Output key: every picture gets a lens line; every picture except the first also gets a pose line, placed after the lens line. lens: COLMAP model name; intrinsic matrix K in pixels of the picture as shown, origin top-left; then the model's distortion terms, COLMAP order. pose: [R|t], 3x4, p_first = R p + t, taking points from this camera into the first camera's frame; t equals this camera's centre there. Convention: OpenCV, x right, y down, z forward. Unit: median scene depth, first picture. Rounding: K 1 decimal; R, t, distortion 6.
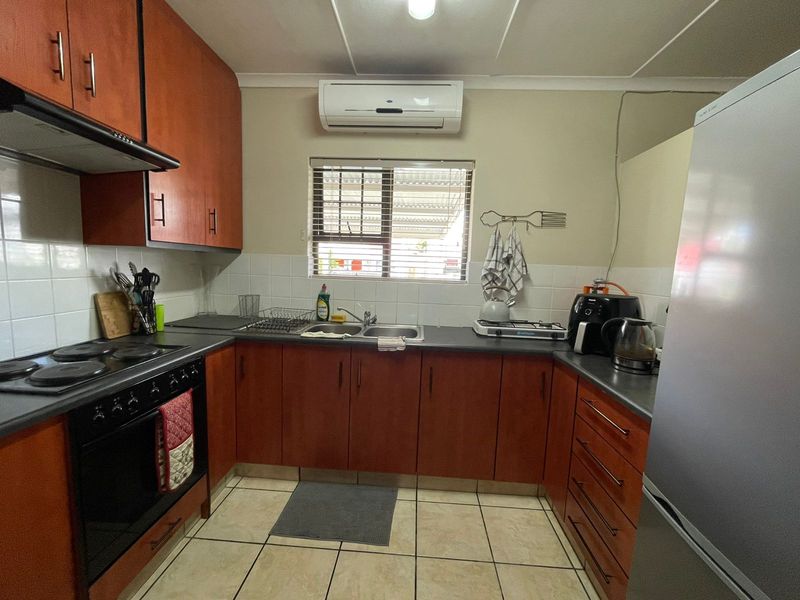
lens RADIAL K [[329.4, 0, 398.1], [0, 329.4, 300.0], [0, 0, 1]] dist [-0.000575, 0.000499]
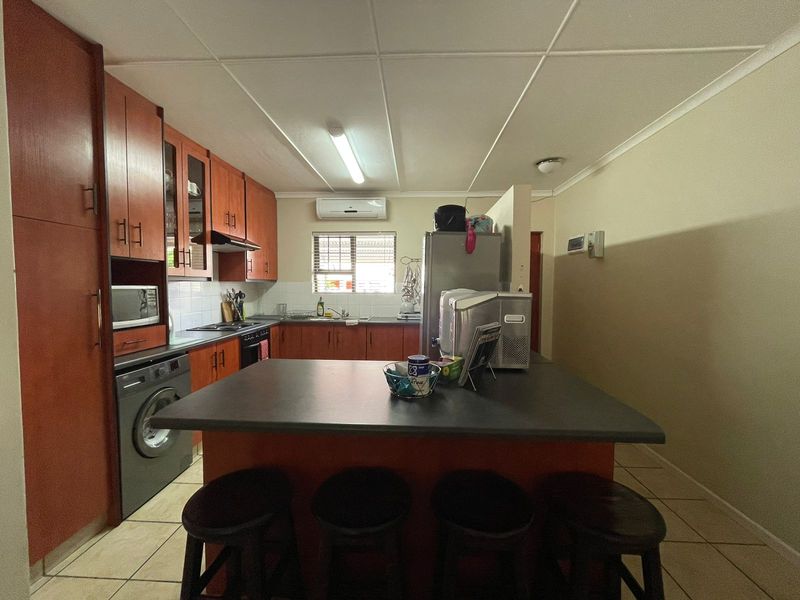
lens RADIAL K [[329.4, 0, 400.9], [0, 329.4, 298.2], [0, 0, 1]] dist [-0.000575, 0.000499]
pose [[0.999420, -0.031491, 0.012965, 0.225746], [0.032231, 0.997589, -0.061457, 0.097660], [-0.010999, 0.061839, 0.998026, -0.956545]]
